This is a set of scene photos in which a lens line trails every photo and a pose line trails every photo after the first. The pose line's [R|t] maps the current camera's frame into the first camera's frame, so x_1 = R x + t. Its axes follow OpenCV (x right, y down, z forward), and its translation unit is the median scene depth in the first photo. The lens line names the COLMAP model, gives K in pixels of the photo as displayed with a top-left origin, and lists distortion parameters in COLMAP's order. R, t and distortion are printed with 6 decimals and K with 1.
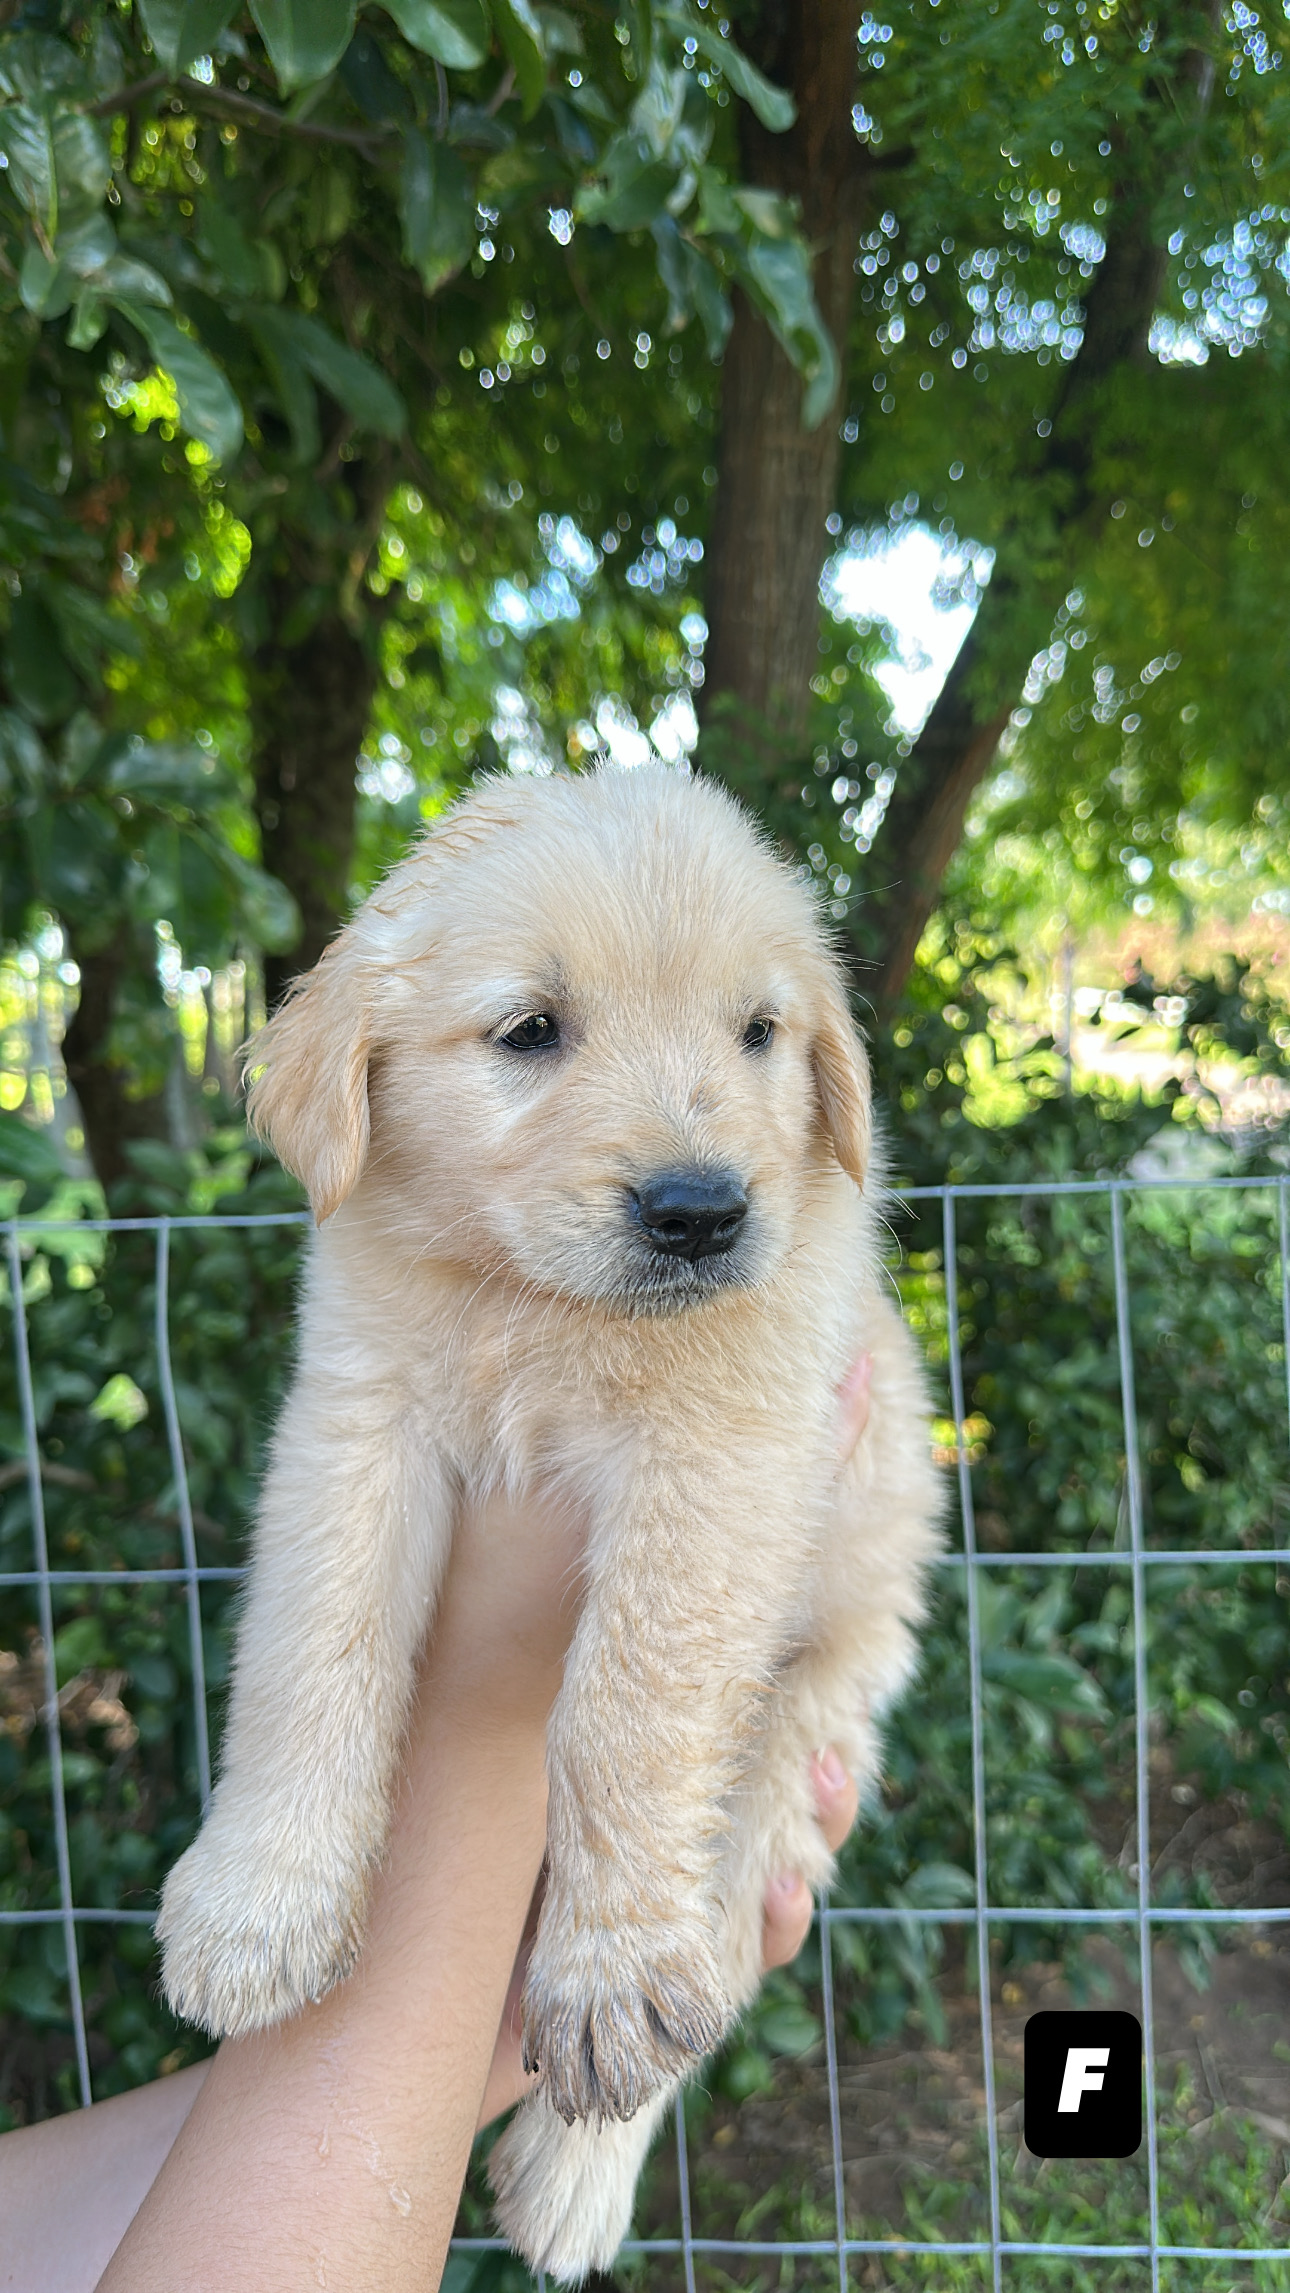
lens RADIAL K [[1755.7, 0, 645.0], [0, 1755.7, 1146.5], [0, 0, 1]] dist [0.003772, -0.032854]
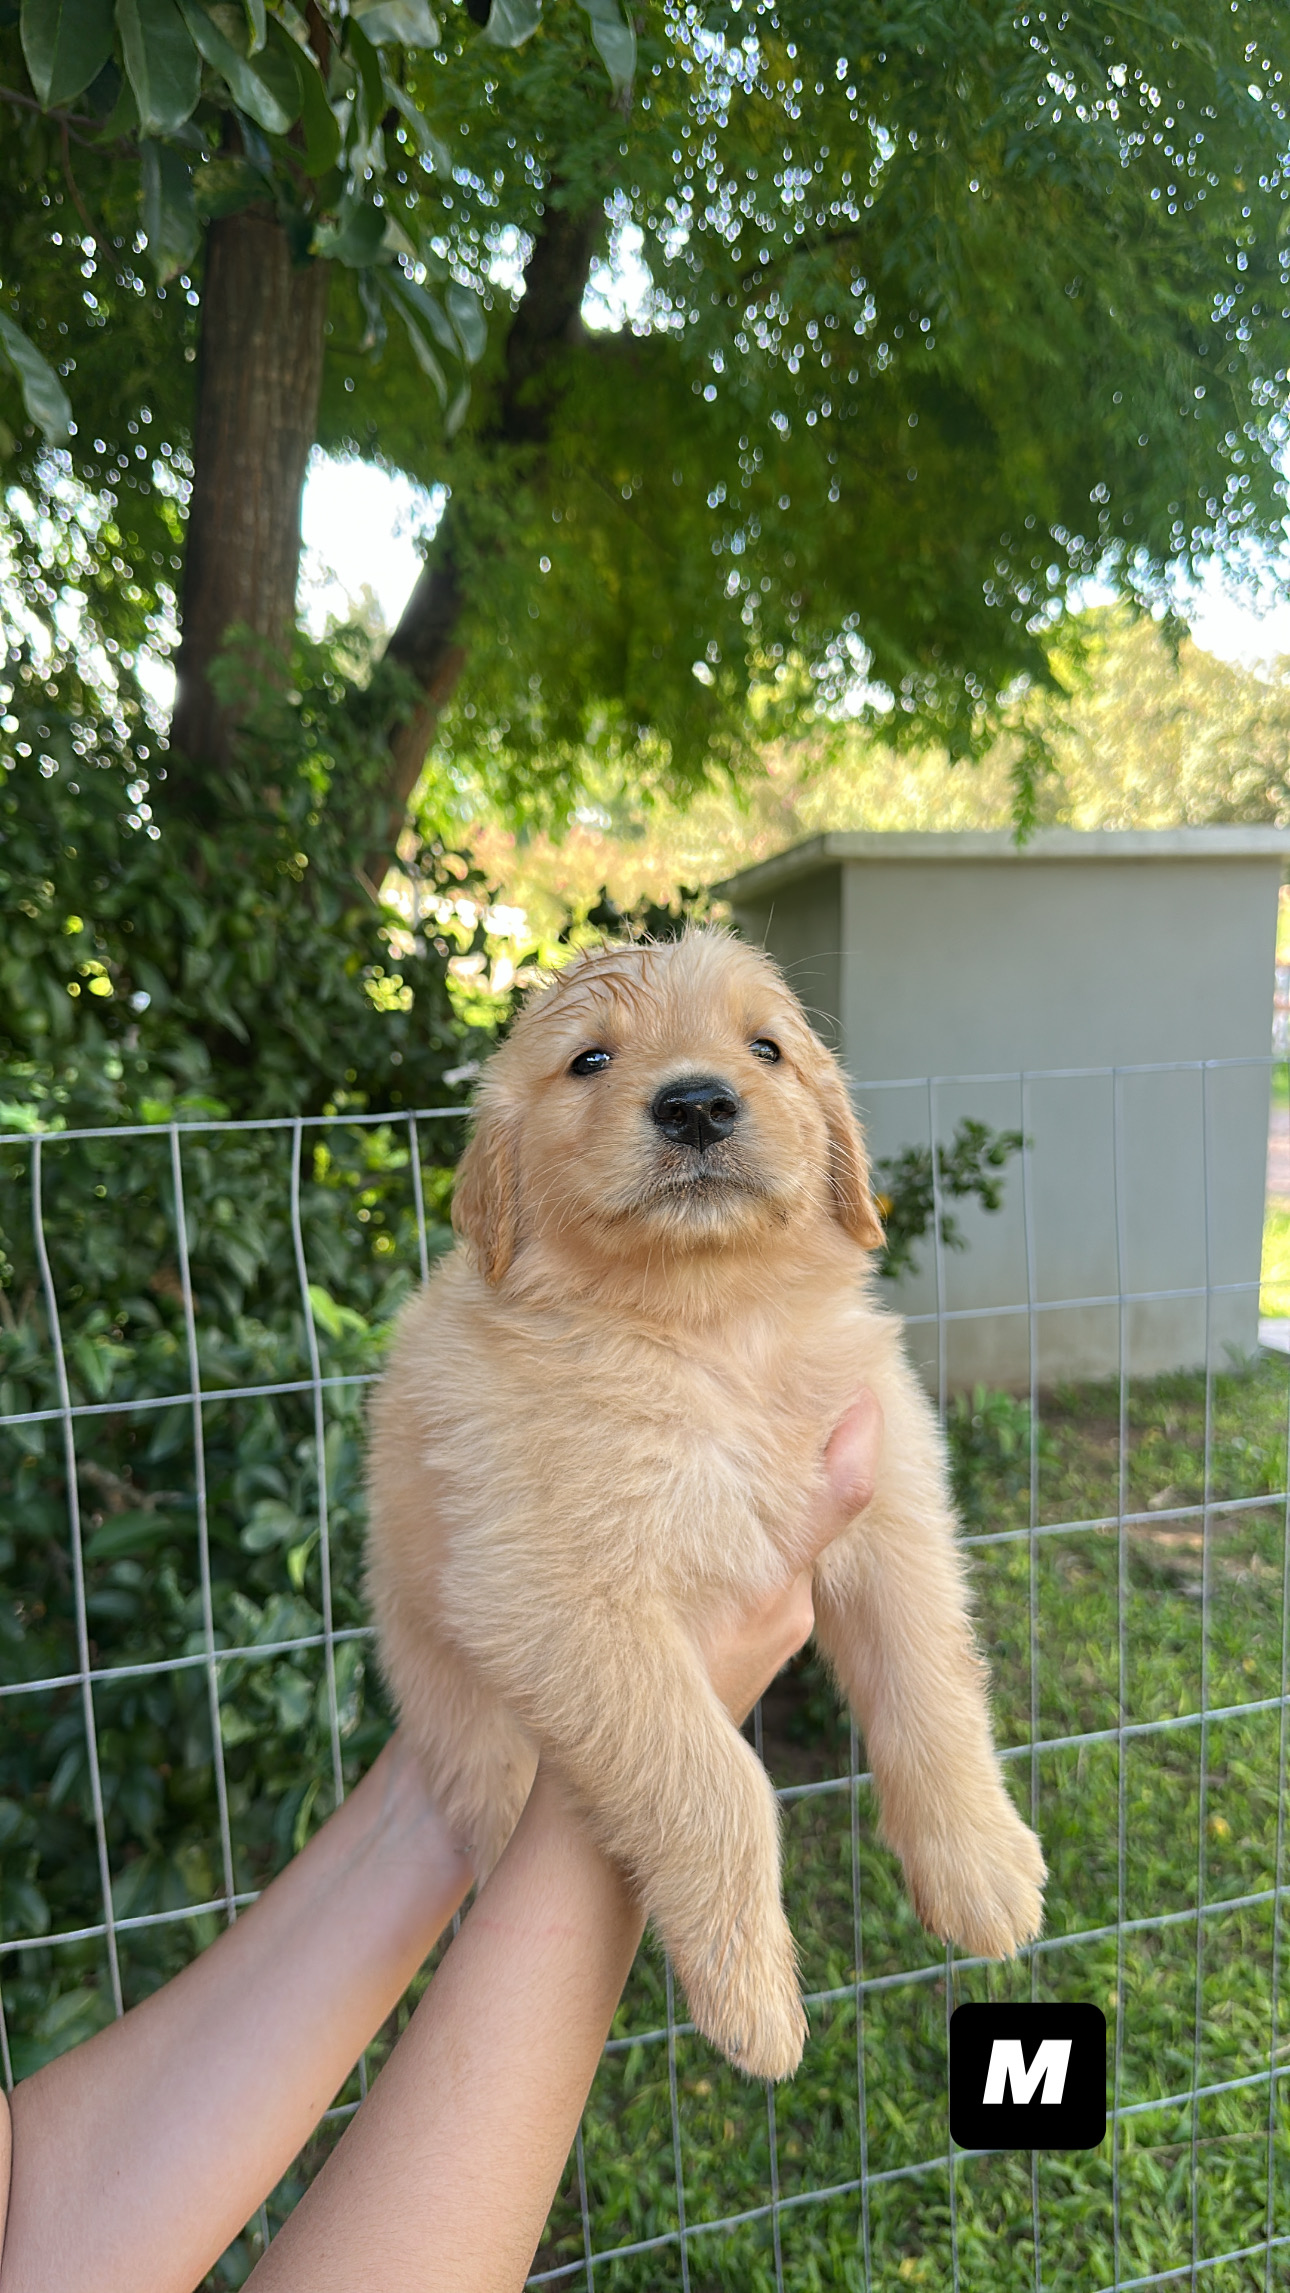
lens RADIAL K [[1776.4, 0, 683.7], [0, 1776.4, 1146.5], [0, 0, 1]] dist [-0.003171, -0.005507]
pose [[0.917713, -0.029458, 0.396150, -0.144648], [0.007728, 0.998382, 0.056338, -0.002533], [-0.397168, -0.048641, 0.916456, -0.094819]]
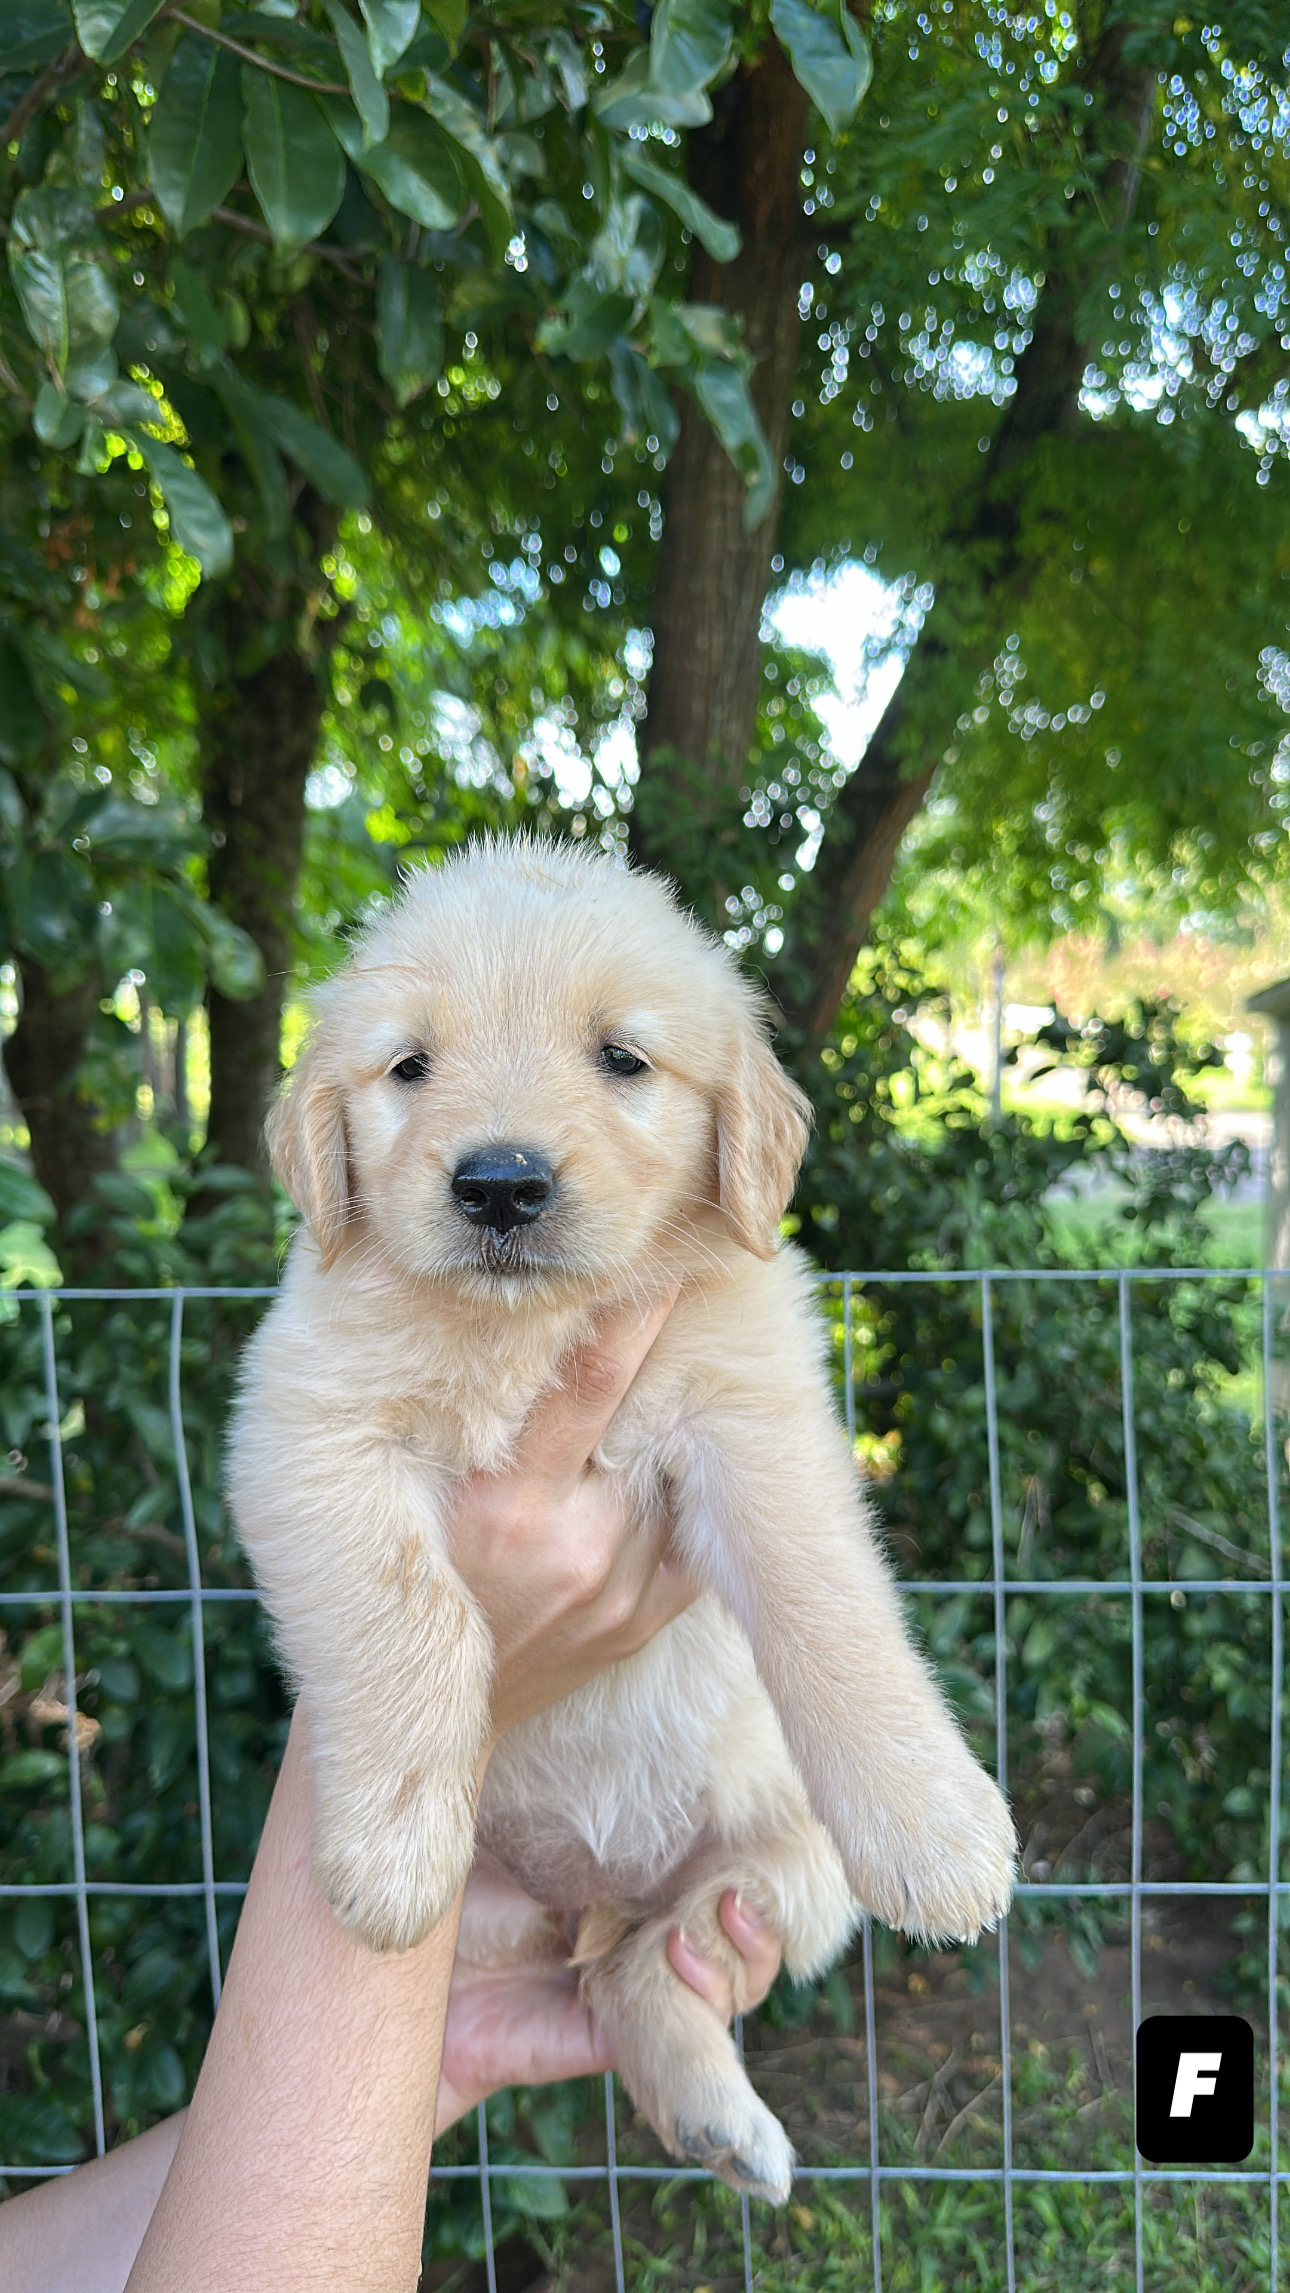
lens RADIAL K [[1755.7, 0, 645.0], [0, 1755.7, 1146.5], [0, 0, 1]] dist [0.003772, -0.032854]
pose [[0.999145, 0.017176, 0.037602, -0.002589], [-0.017125, 0.999852, -0.001684, -0.015232], [-0.037625, 0.001038, 0.999291, -0.046842]]
